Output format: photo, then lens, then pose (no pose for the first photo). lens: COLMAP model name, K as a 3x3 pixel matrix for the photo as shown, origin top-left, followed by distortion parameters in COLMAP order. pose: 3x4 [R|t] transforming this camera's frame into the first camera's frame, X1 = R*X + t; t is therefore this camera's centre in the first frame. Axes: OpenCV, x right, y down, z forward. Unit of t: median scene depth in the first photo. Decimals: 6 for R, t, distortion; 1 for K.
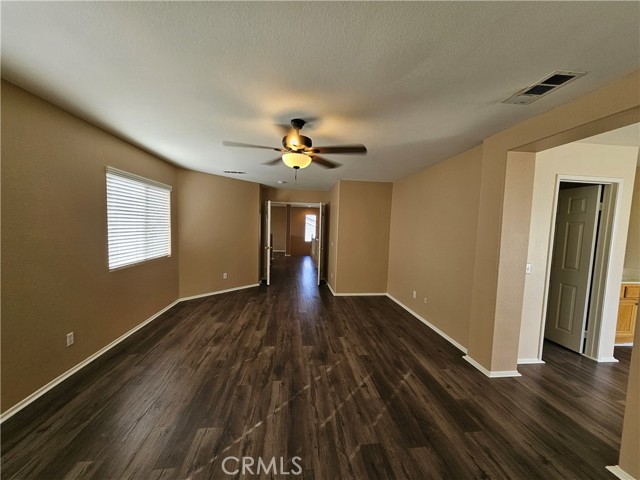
lens RADIAL K [[252.2, 0, 318.4], [0, 252.2, 240.4], [0, 0, 1]] dist [-0.010136, 0.000121]
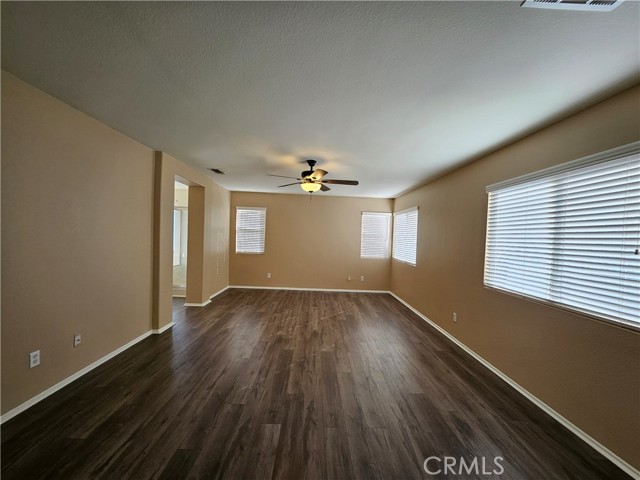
lens RADIAL K [[252.2, 0, 320.8], [0, 252.2, 241.7], [0, 0, 1]] dist [-0.010136, 0.000121]
pose [[-0.994418, -0.070644, 0.078371, -0.232013], [-0.064724, 0.995030, 0.075675, -0.097845], [-0.083328, 0.070180, -0.994048, 2.088082]]
